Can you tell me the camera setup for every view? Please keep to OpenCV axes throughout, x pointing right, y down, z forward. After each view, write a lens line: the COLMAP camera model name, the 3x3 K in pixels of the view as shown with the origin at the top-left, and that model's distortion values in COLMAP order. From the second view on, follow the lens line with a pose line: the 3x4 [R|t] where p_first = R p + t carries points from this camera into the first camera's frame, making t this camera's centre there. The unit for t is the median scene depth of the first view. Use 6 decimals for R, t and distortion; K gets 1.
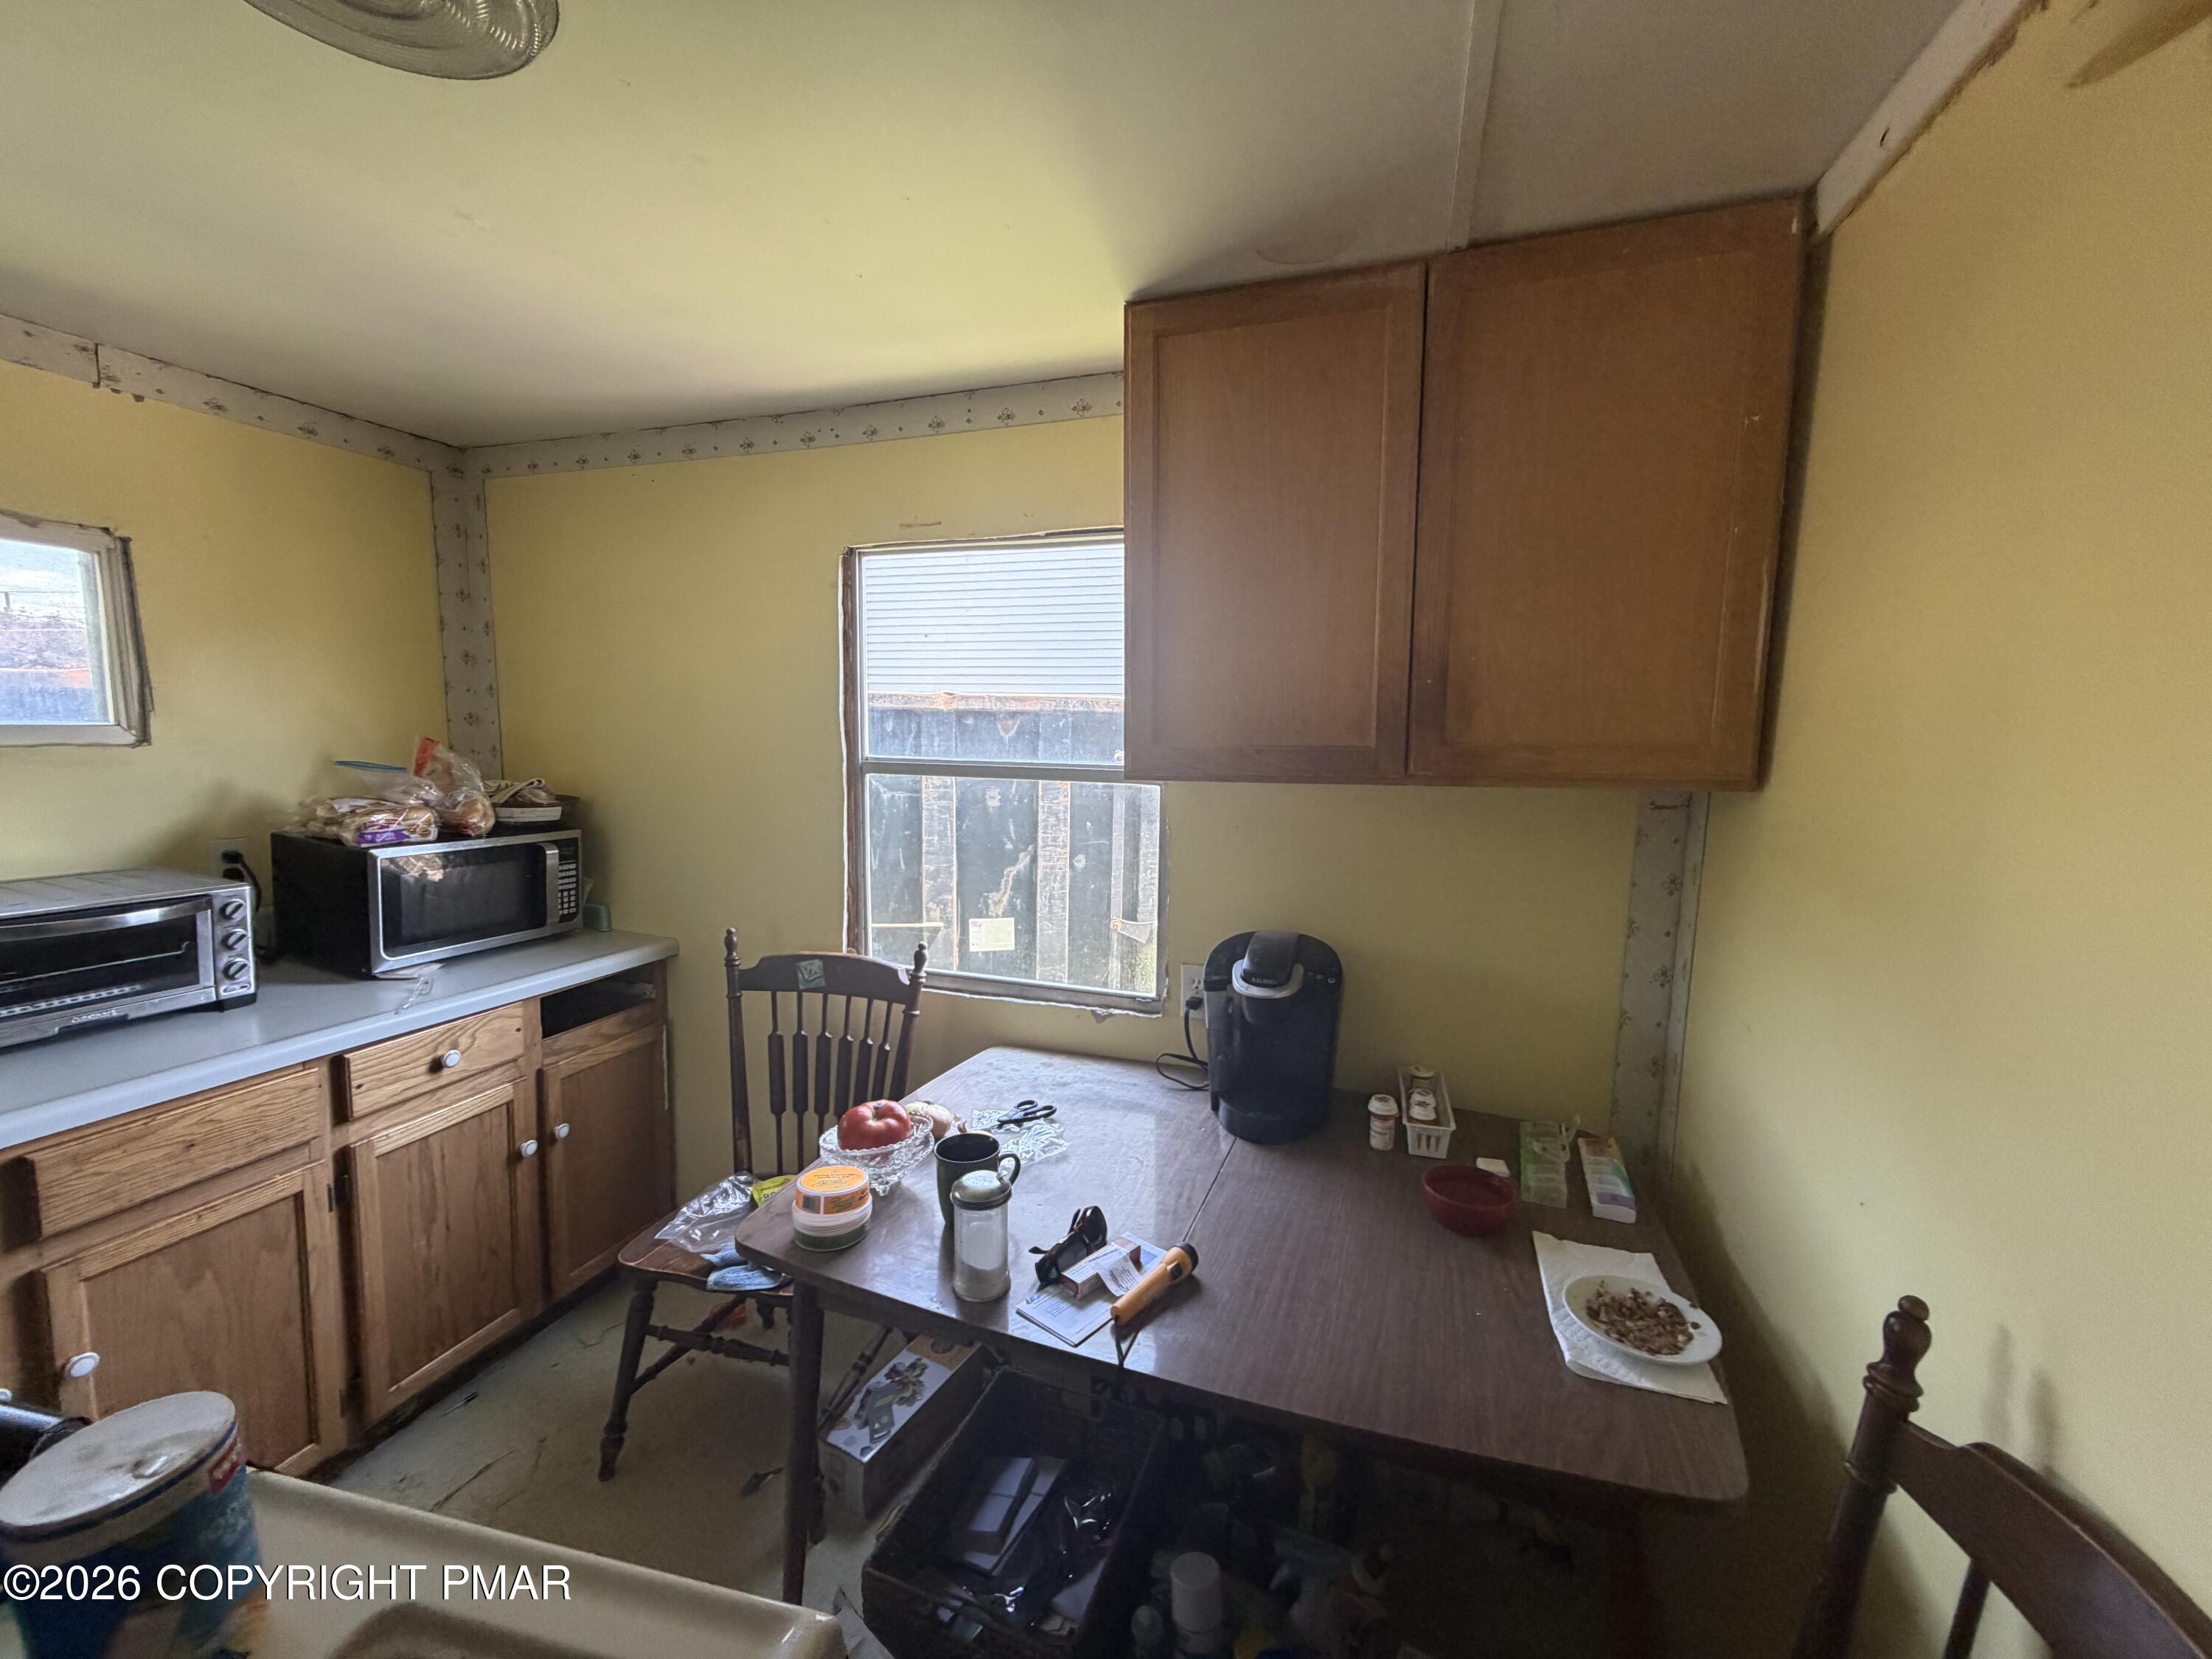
lens RADIAL K [[885.2, 0, 1113.4], [0, 885.2, 833.4], [0, 0, 1]] dist [0.001093, 0.000497]
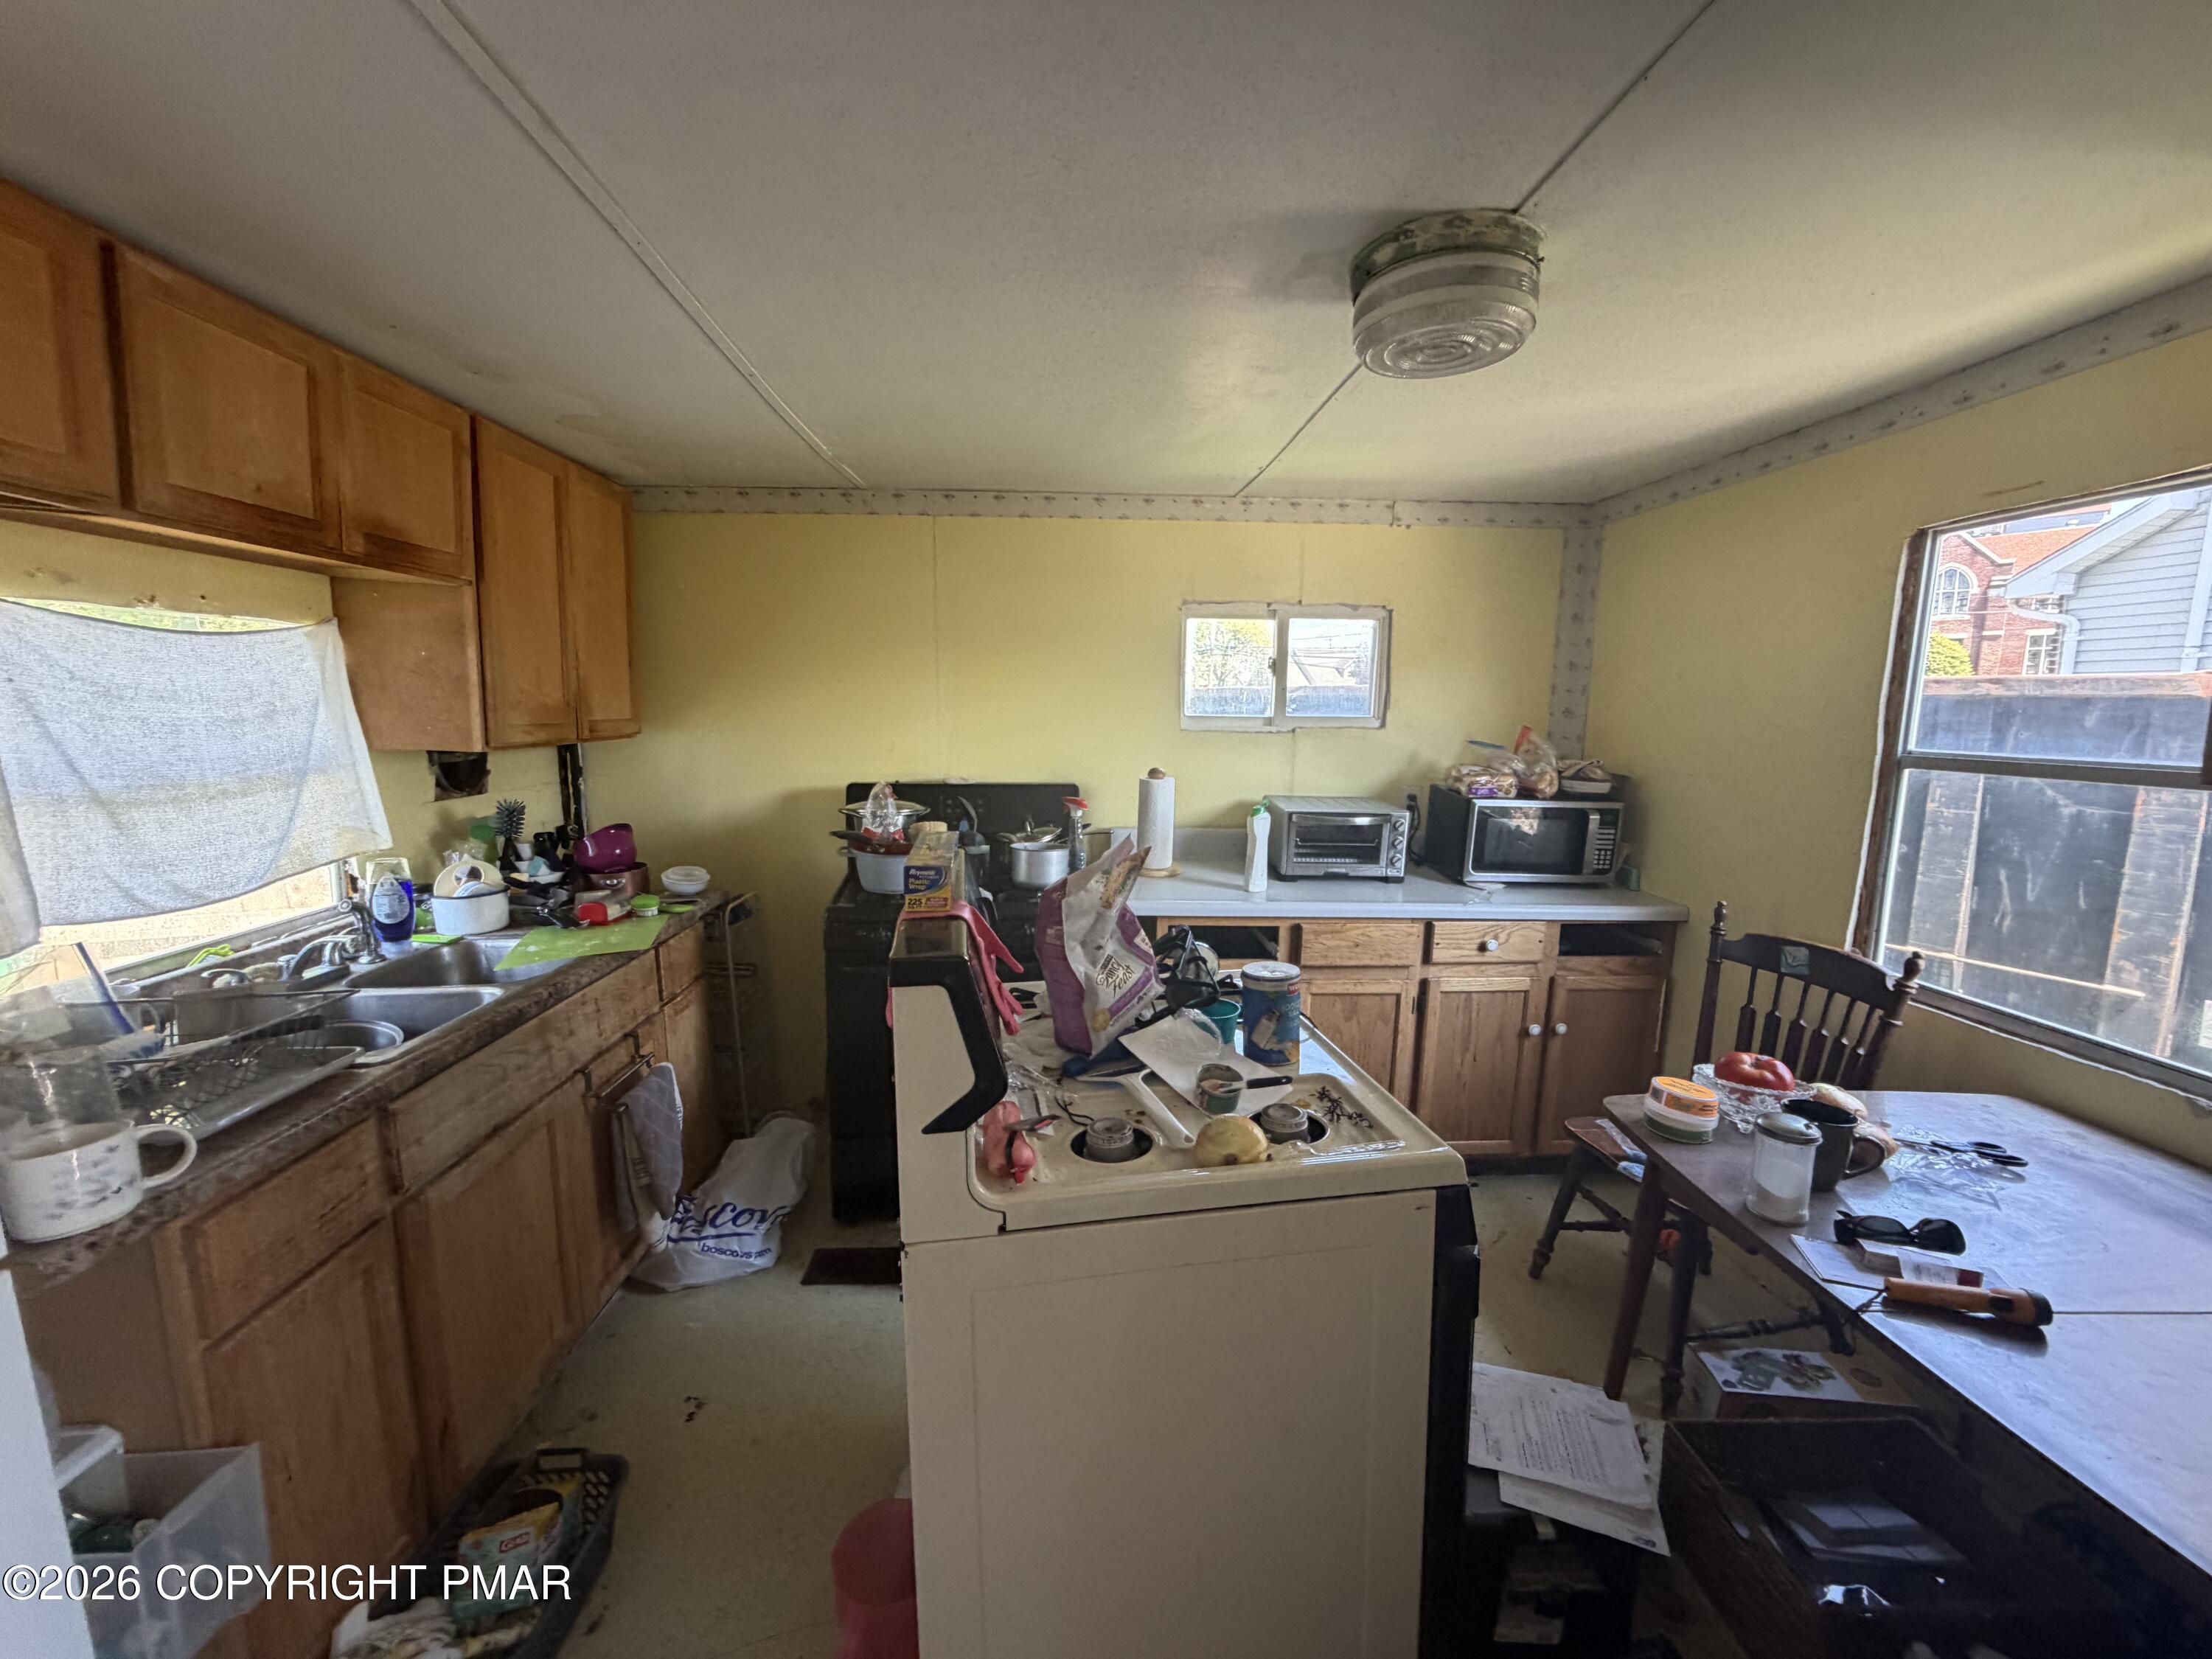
lens RADIAL K [[885.2, 0, 1100.2], [0, 885.2, 828.6], [0, 0, 1]] dist [0.001093, 0.000497]
pose [[0.375408, 0.115530, -0.919631, 0.294768], [-0.115175, 0.990326, 0.077395, 0.022705], [0.919676, 0.076864, 0.385082, -0.151234]]
